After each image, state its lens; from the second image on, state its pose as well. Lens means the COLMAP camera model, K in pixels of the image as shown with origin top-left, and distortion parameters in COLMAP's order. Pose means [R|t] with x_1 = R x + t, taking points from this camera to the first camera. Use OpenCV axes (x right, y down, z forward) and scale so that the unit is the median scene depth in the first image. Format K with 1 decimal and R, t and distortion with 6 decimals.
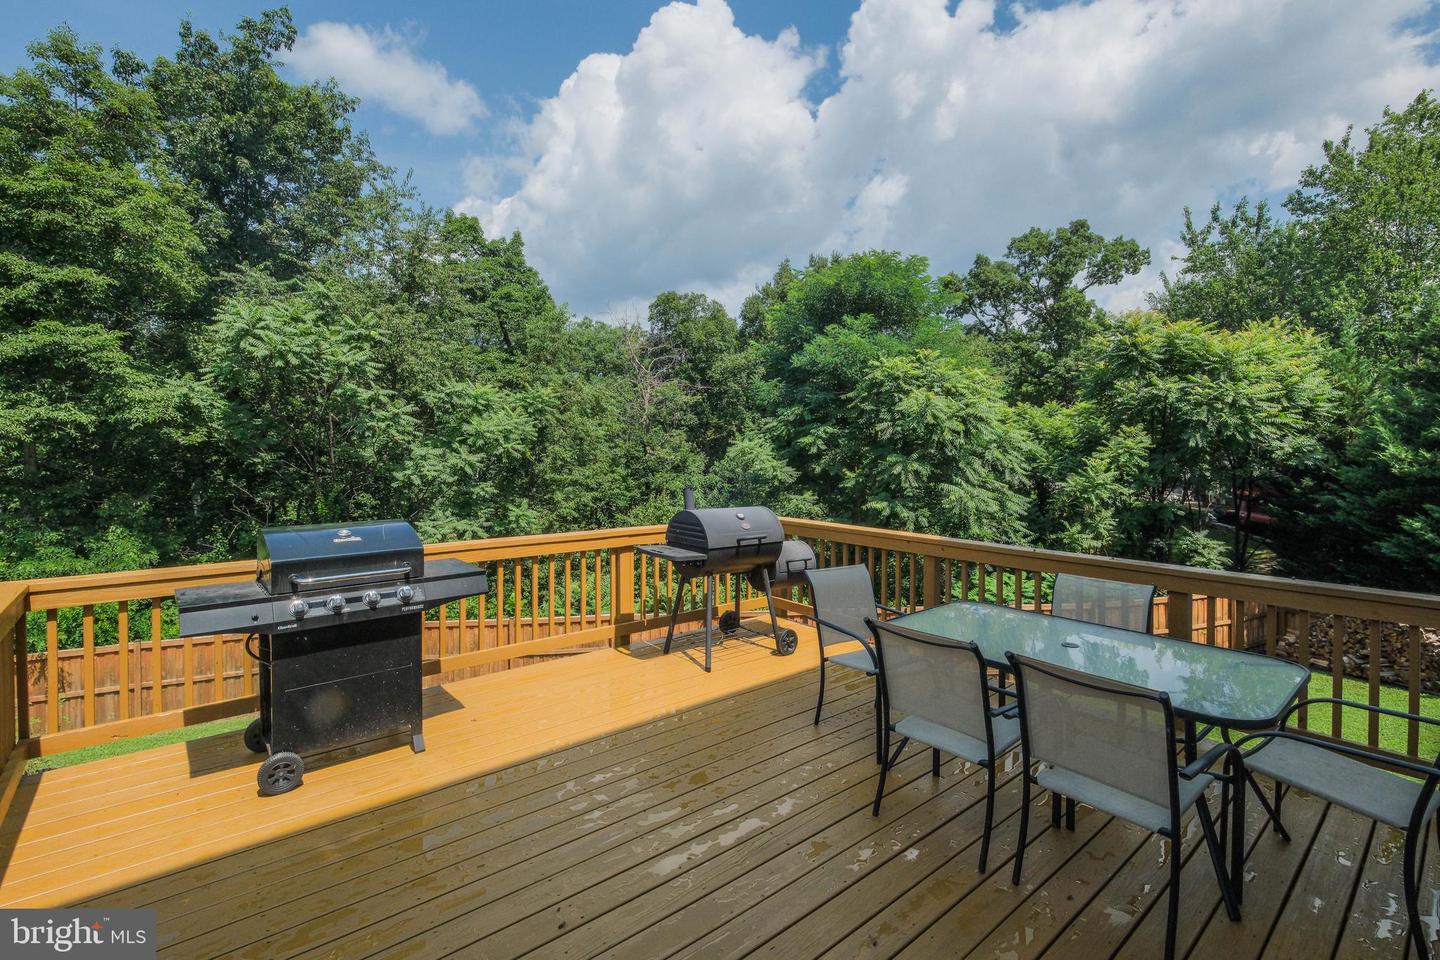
lens RADIAL K [[644.2, 0, 715.1], [0, 644.2, 452.7], [0, 0, 1]] dist [-0.000926, -0.000137]
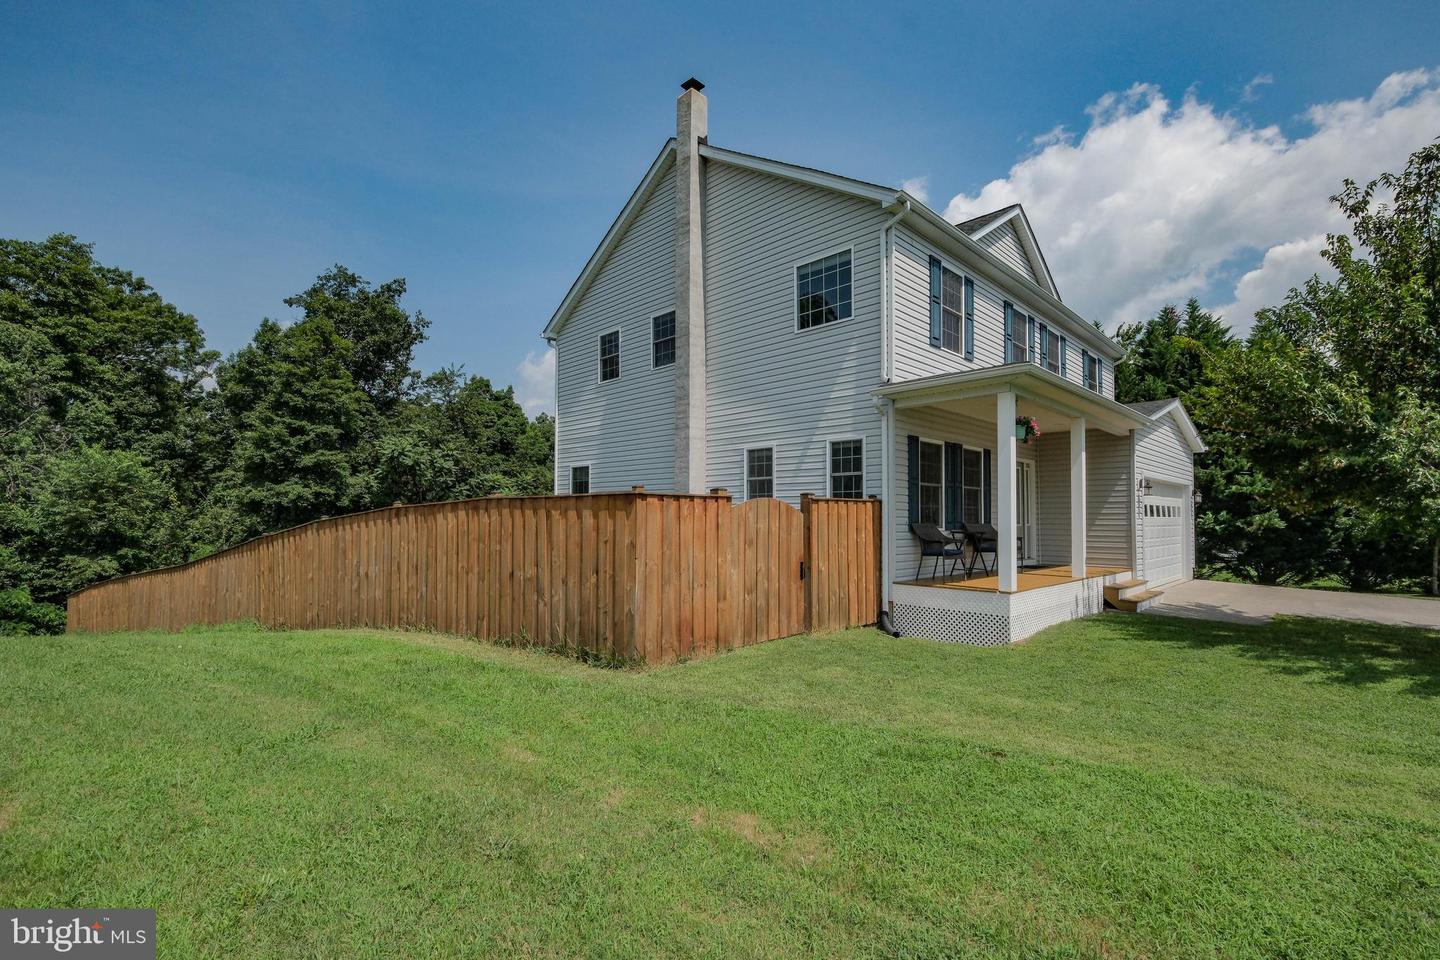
lens RADIAL K [[638.2, 0, 718.4], [0, 638.2, 503.8], [0, 0, 1]] dist [-0.004383, -0.000029]
pose [[0.996370, 0.007042, 0.084841, 0.190223], [-0.004579, 0.999563, -0.029197, 0.046328], [-0.085009, 0.028703, 0.995967, -1.311995]]
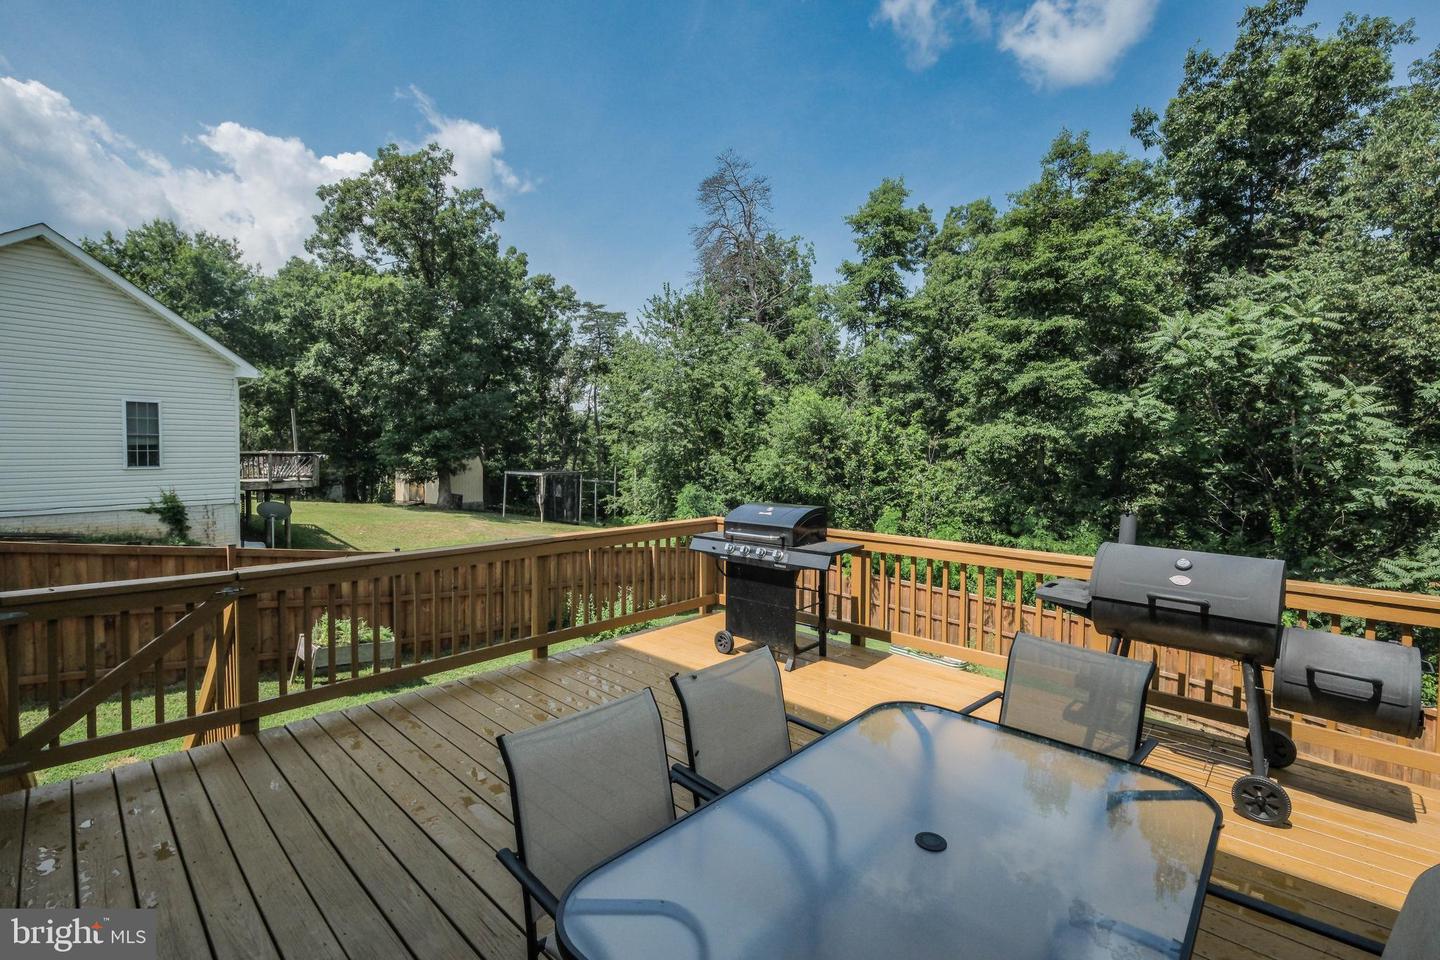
lens RADIAL K [[641.6, 0, 720.0], [0, 641.6, 480.0], [0, 0, 1]] dist [-0.000220, 0.000044]
pose [[0.121400, 0.042754, -0.991682, 0.214516], [-0.016598, 0.999020, 0.041039, -0.001345], [0.992465, 0.011478, 0.121991, 0.163034]]
